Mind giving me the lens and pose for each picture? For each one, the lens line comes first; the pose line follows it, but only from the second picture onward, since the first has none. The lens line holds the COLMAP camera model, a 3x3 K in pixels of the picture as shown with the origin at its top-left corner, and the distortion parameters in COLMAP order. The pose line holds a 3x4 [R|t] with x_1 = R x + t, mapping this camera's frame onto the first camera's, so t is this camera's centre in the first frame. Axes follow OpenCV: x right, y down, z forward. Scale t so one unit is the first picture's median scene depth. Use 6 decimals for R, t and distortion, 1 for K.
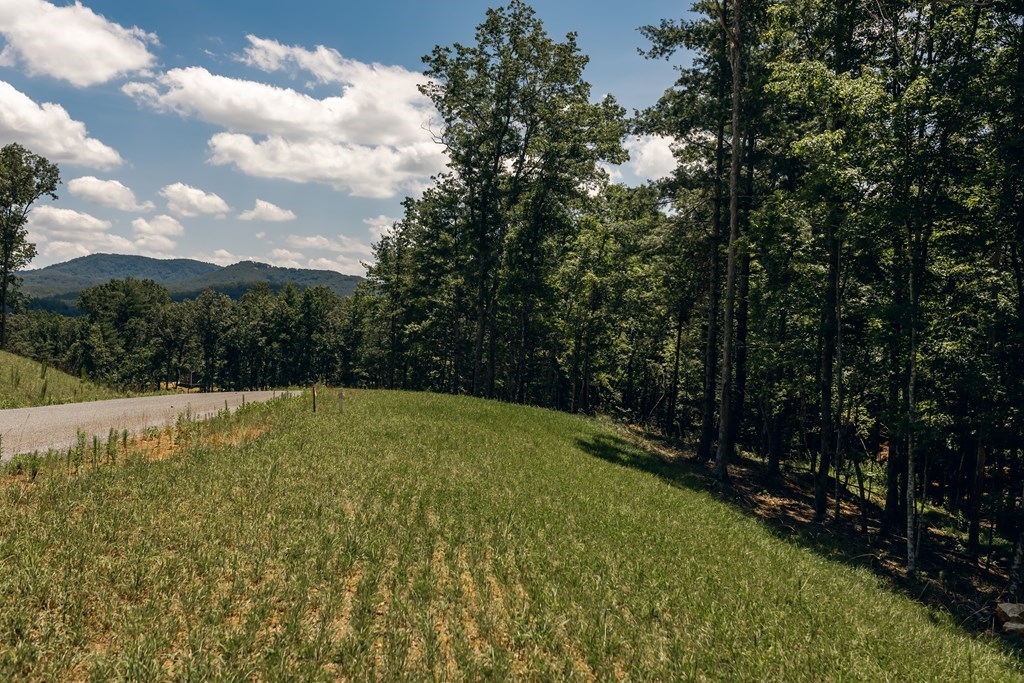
lens RADIAL K [[988.0, 0, 512.0], [0, 988.0, 341.5], [0, 0, 1]] dist [0.002863, -0.011942]
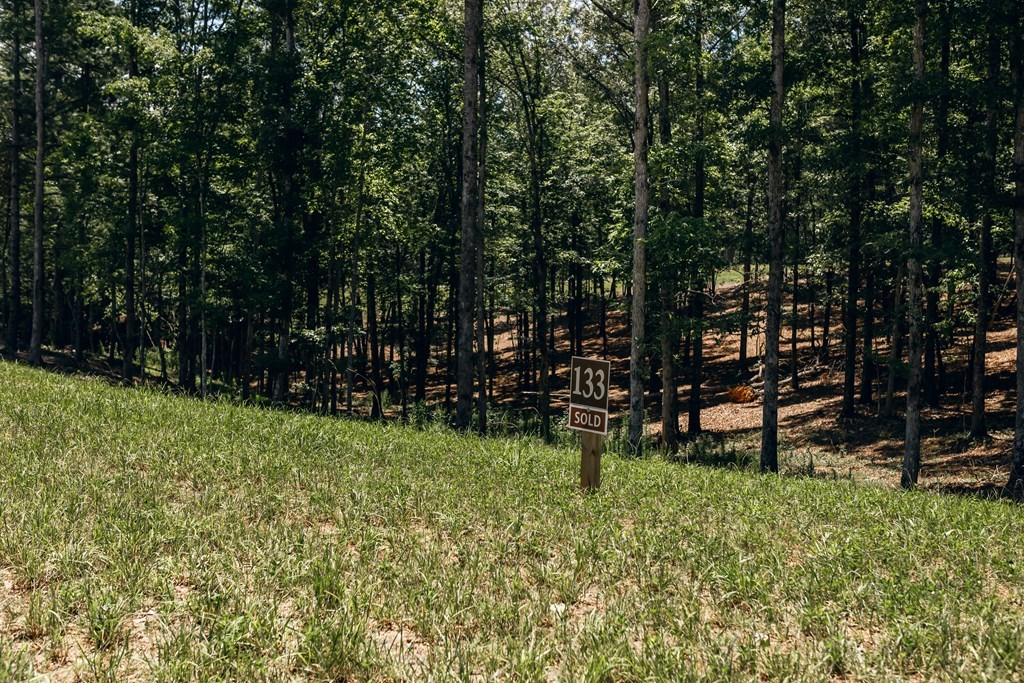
lens RADIAL K [[988.0, 0, 512.0], [0, 988.0, 341.5], [0, 0, 1]] dist [0.002863, -0.011942]
pose [[0.758137, -0.055872, 0.649698, -0.125578], [-0.008412, 0.995402, 0.095417, -0.000157], [-0.652042, -0.077804, 0.754181, -0.239378]]
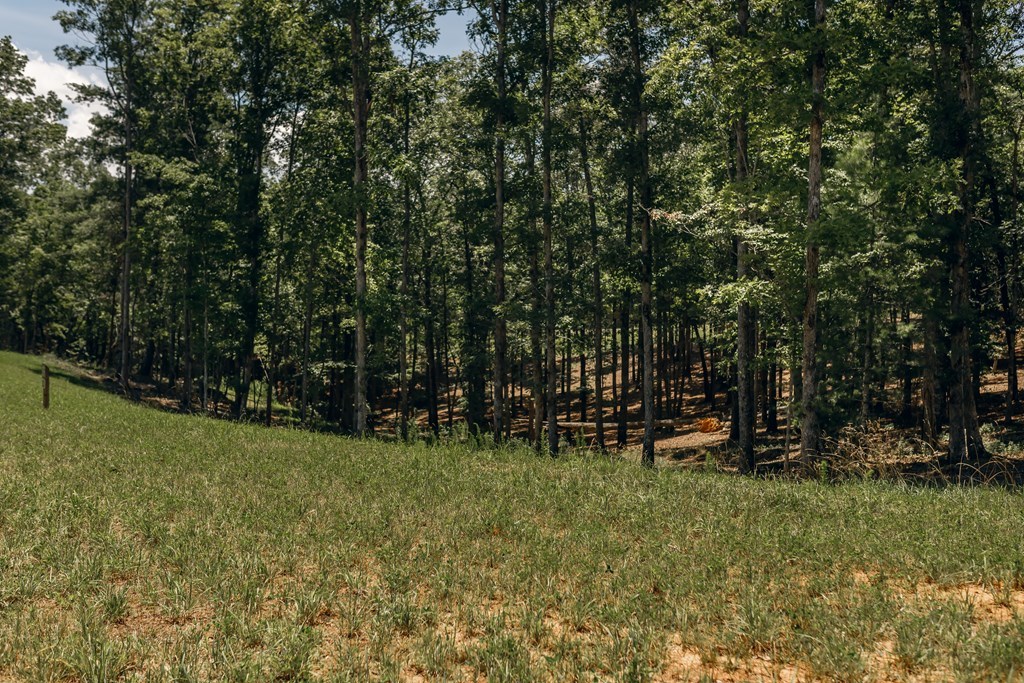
lens RADIAL K [[988.0, 0, 512.0], [0, 988.0, 341.5], [0, 0, 1]] dist [0.002863, -0.011942]
pose [[0.877376, -0.022910, 0.479257, 0.000337], [-0.001958, 0.998680, 0.051325, -0.022354], [-0.479800, -0.045969, 0.876173, -0.805889]]
